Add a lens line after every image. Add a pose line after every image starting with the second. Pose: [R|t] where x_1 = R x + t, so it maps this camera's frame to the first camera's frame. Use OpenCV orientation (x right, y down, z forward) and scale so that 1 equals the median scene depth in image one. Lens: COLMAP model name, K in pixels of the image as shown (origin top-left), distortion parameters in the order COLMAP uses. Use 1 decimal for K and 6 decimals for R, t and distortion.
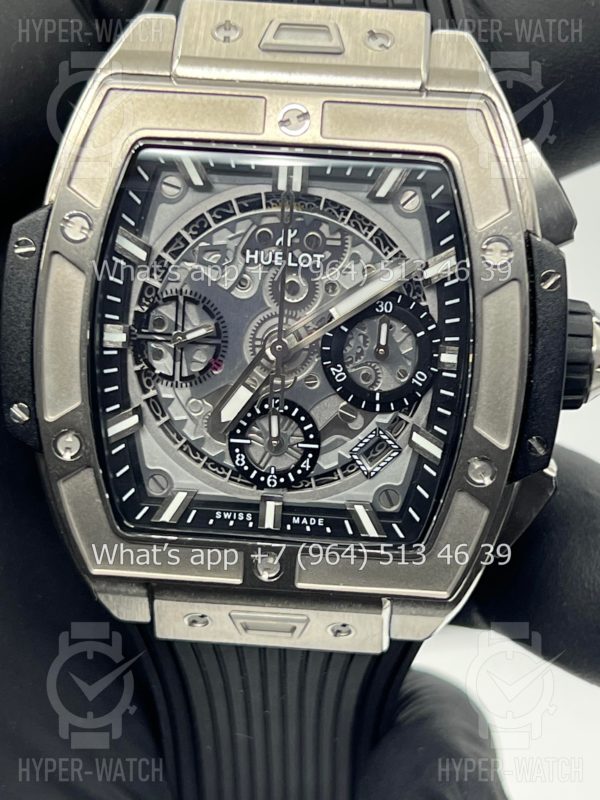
lens RADIAL K [[1912.6, 0, 300.8], [0, 1912.6, 400.5], [0, 0, 1]] dist [0.248829, 0.000000]
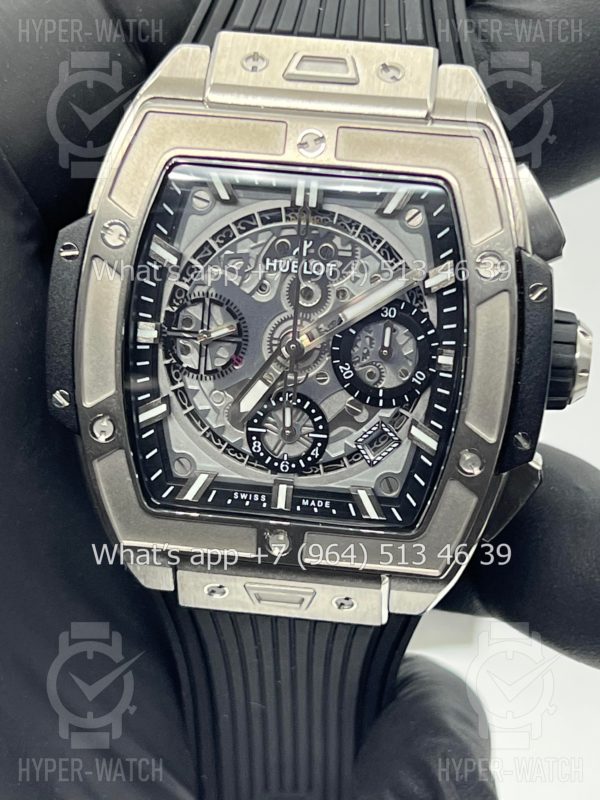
lens RADIAL K [[1912.6, 0, 300.2], [0, 1912.6, 422.1], [0, 0, 1]] dist [0.248829, 0.000000]
pose [[0.999099, 0.027455, -0.032360, 0.029649], [-0.027333, 0.999618, 0.004212, 0.011437], [0.032464, -0.003324, 0.999467, -0.114273]]
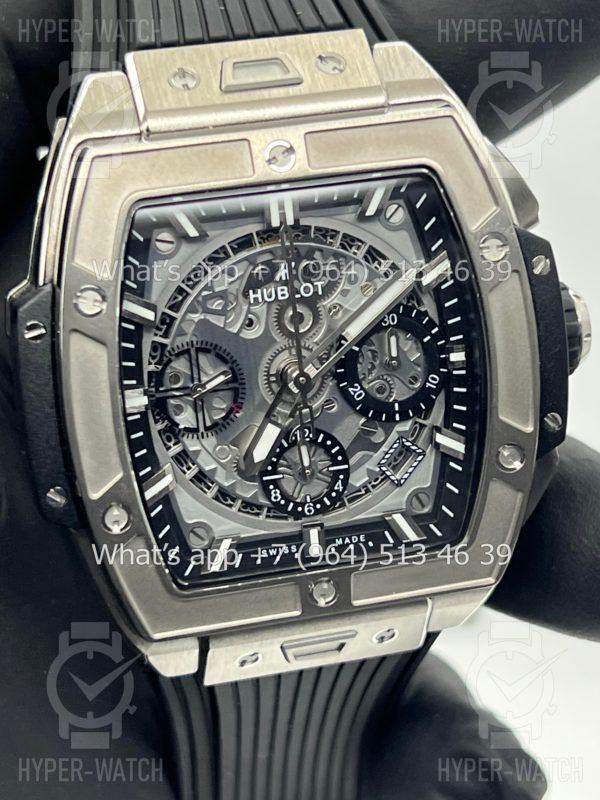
lens RADIAL K [[1912.6, 0, 302.2], [0, 1912.6, 401.4], [0, 0, 1]] dist [0.248829, 0.000000]
pose [[0.949013, -0.201671, 0.242288, -0.255297], [0.195153, 0.979453, 0.050866, -0.066763], [-0.247568, -0.000989, 0.968870, 0.018529]]
